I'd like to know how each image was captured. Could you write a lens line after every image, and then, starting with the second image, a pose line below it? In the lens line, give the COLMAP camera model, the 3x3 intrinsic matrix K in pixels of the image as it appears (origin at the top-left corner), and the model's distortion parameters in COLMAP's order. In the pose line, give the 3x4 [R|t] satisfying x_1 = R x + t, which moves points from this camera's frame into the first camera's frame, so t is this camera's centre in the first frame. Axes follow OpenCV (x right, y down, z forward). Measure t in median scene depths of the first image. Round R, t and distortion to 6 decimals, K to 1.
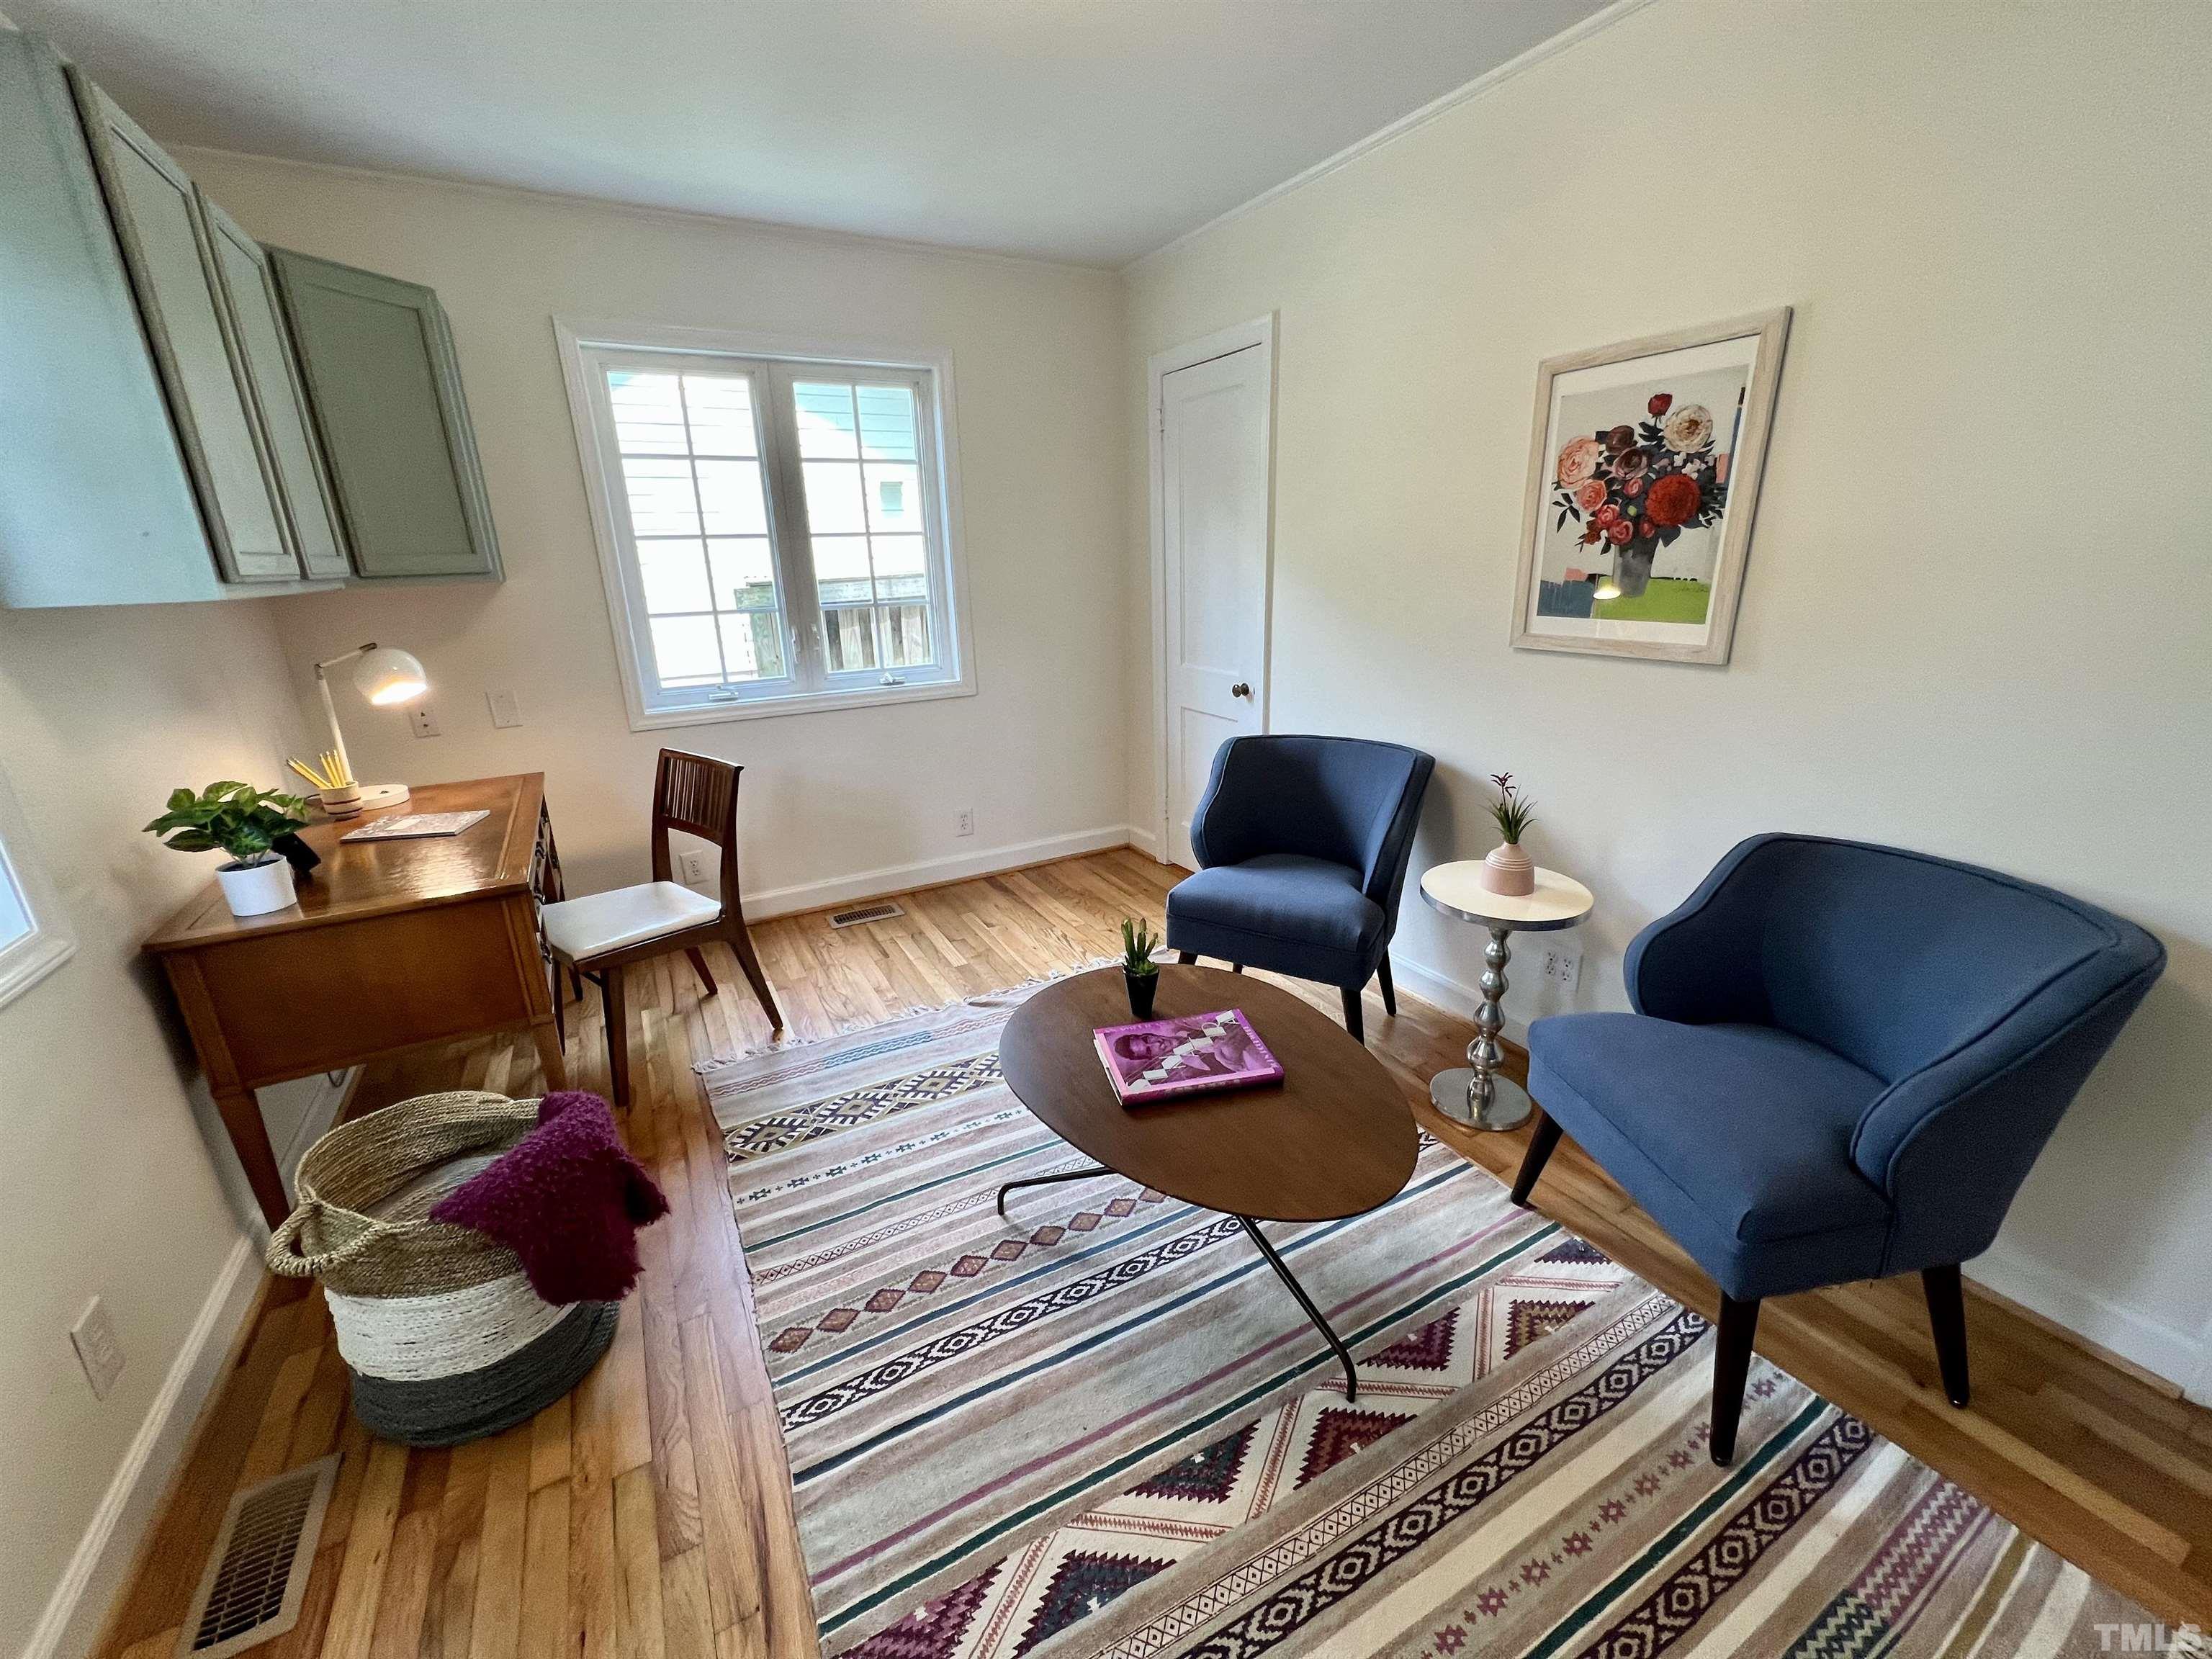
lens RADIAL K [[879.4, 0, 1106.0], [0, 879.4, 829.5], [0, 0, 1]] dist [-0.001032, -0.000031]
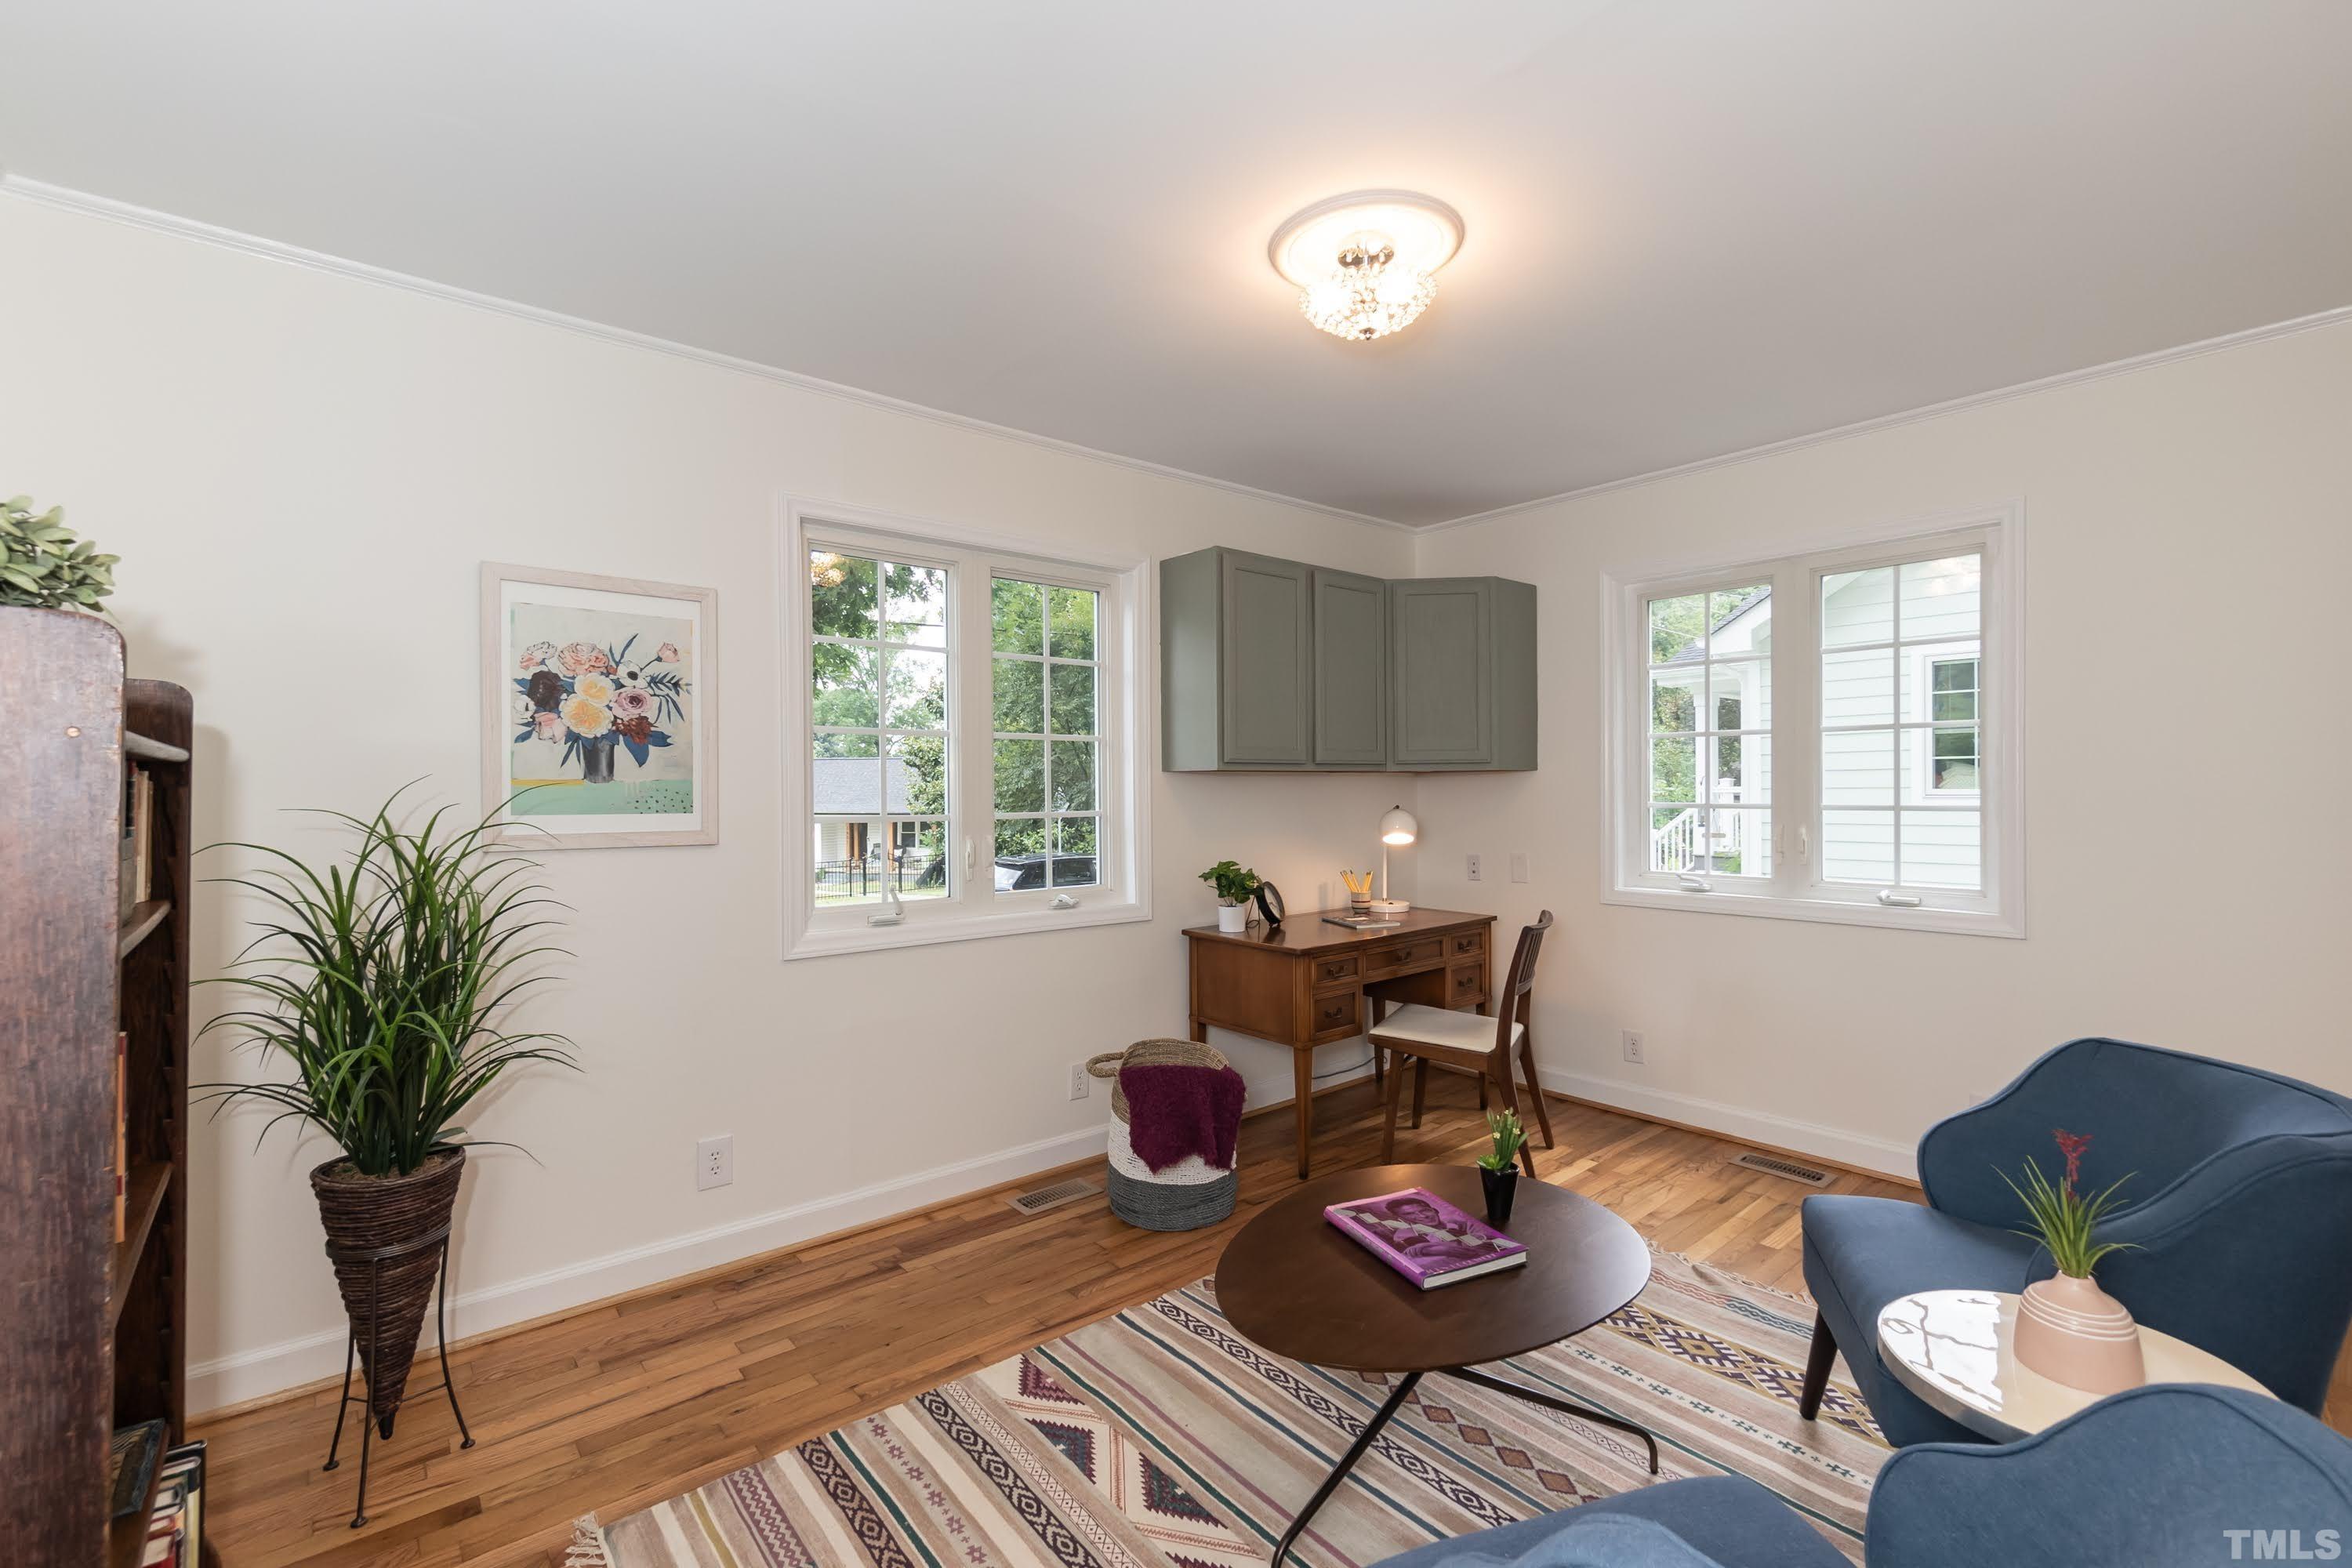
lens RADIAL K [[1012.5, 0, 1176.0], [0, 1012.5, 784.0], [0, 0, 1]] dist [-0.000439, -0.000281]
pose [[0.201350, 0.032436, -0.978982, 1.370663], [-0.296022, 0.954733, -0.029251, -0.132441], [0.933718, 0.295690, 0.201838, 0.449197]]
